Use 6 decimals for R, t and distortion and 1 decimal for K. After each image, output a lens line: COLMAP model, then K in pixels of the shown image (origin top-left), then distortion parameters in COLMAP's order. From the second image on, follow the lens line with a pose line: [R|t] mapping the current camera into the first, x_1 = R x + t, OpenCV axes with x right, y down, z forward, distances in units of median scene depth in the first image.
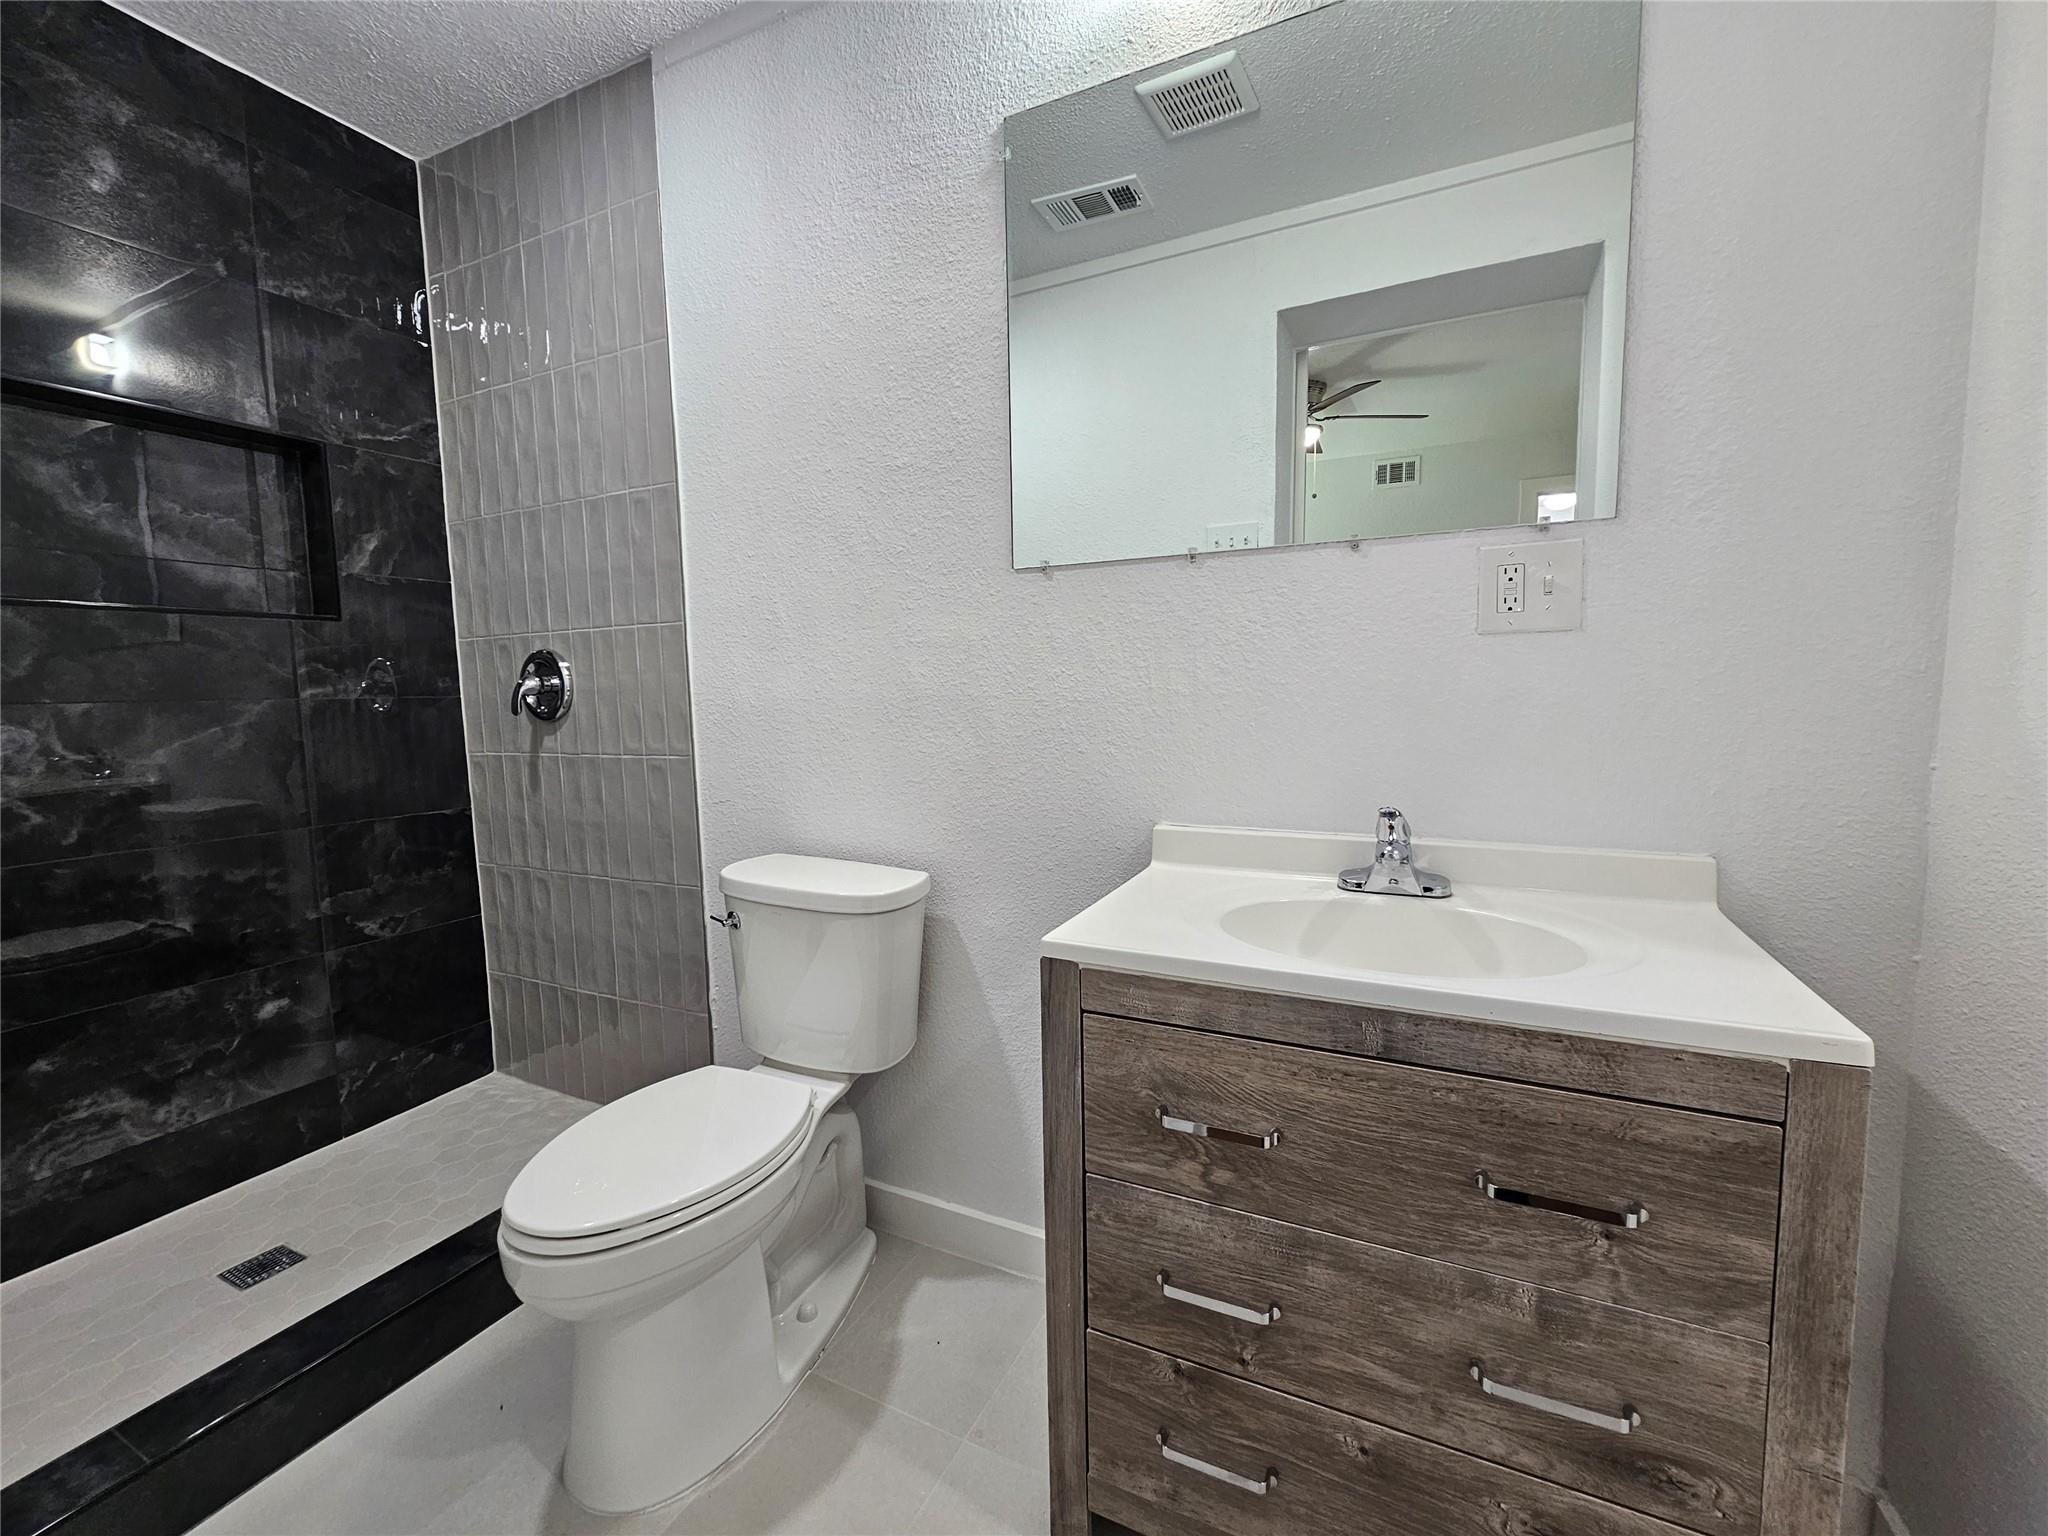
lens RADIAL K [[837.4, 0, 1023.0], [0, 837.4, 769.0], [0, 0, 1]] dist [-0.001601, -0.000261]
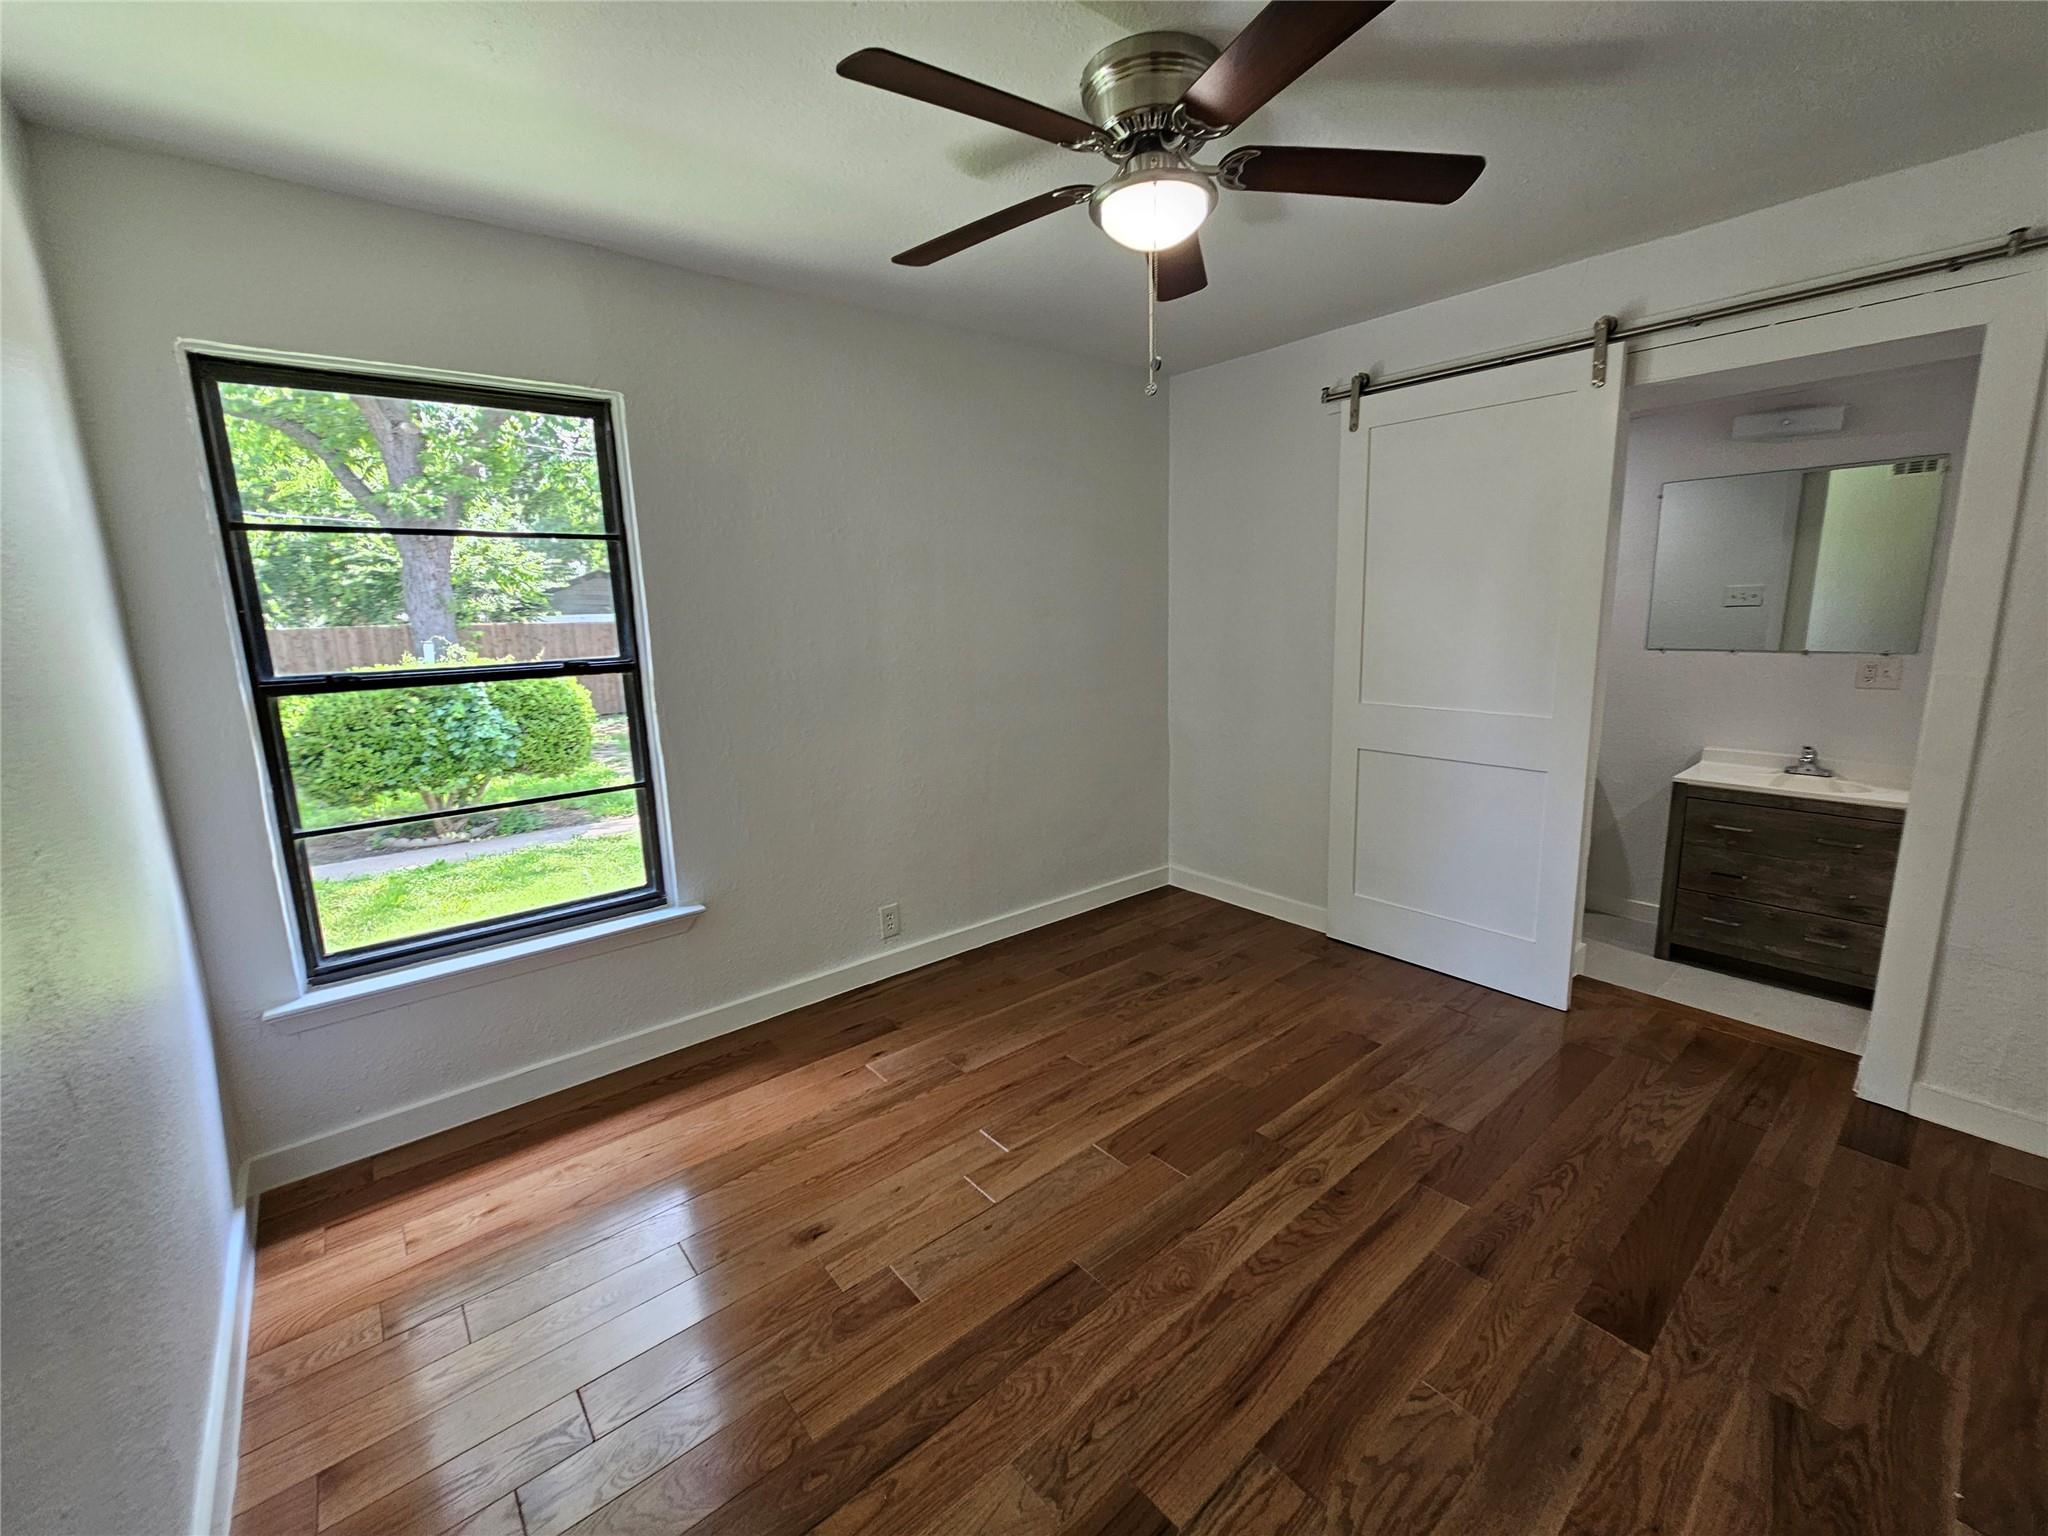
lens RADIAL K [[837.4, 0, 1029.5], [0, 837.4, 758.6], [0, 0, 1]] dist [-0.001601, -0.000261]
pose [[0.913890, 0.067529, -0.400307, -1.064533], [-0.030363, 0.994676, 0.098477, -0.139632], [0.404826, -0.077843, 0.911074, -3.340326]]
